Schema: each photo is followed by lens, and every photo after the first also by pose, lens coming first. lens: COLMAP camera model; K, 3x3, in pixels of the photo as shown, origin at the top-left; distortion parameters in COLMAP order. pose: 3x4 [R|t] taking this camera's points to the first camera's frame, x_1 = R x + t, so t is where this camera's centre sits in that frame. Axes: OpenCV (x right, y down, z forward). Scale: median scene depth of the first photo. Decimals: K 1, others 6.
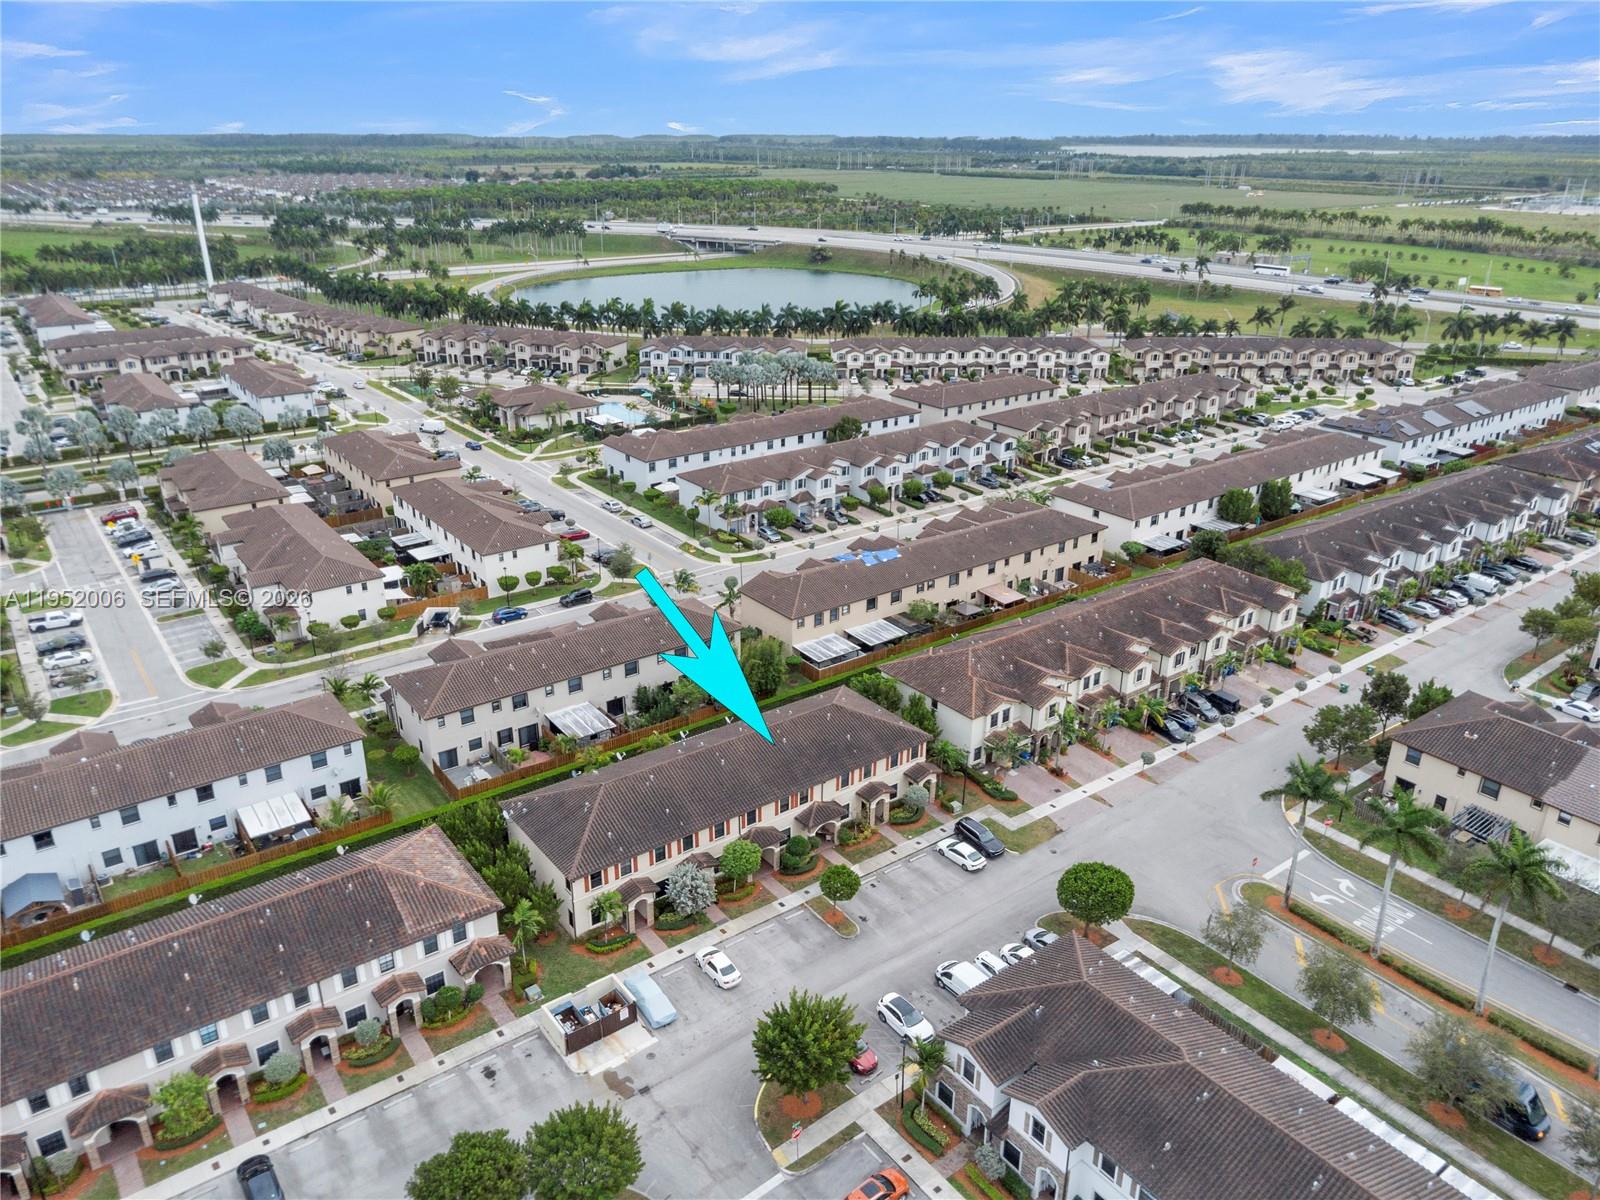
lens RADIAL K [[1185.1, 0, 798.4], [0, 1185.1, 574.9], [0, 0, 1]] dist [0.006723, -0.000616]
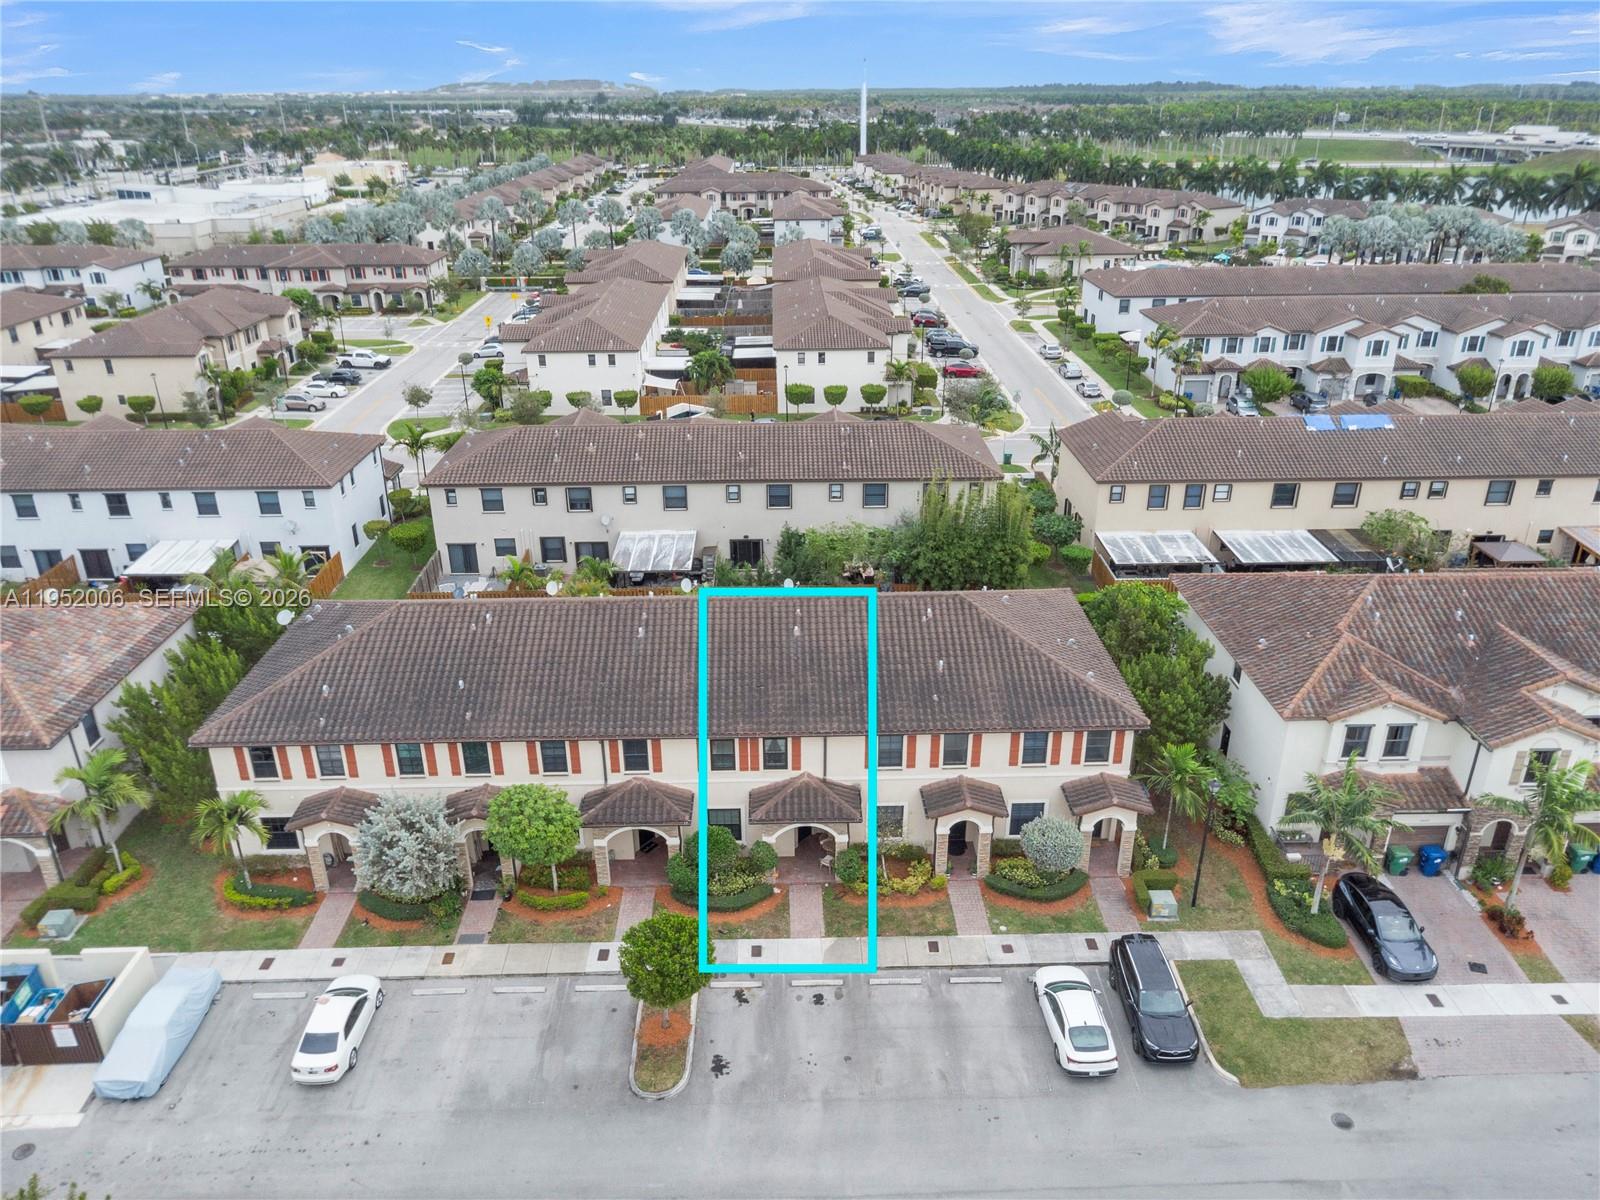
lens RADIAL K [[1185.1, 0, 798.4], [0, 1185.1, 574.9], [0, 0, 1]] dist [0.006723, -0.000616]
pose [[0.814815, 0.215829, -0.538047, 0.174093], [-0.203210, 0.975561, 0.083591, 0.058145], [0.542939, 0.041225, 0.838760, 0.447534]]
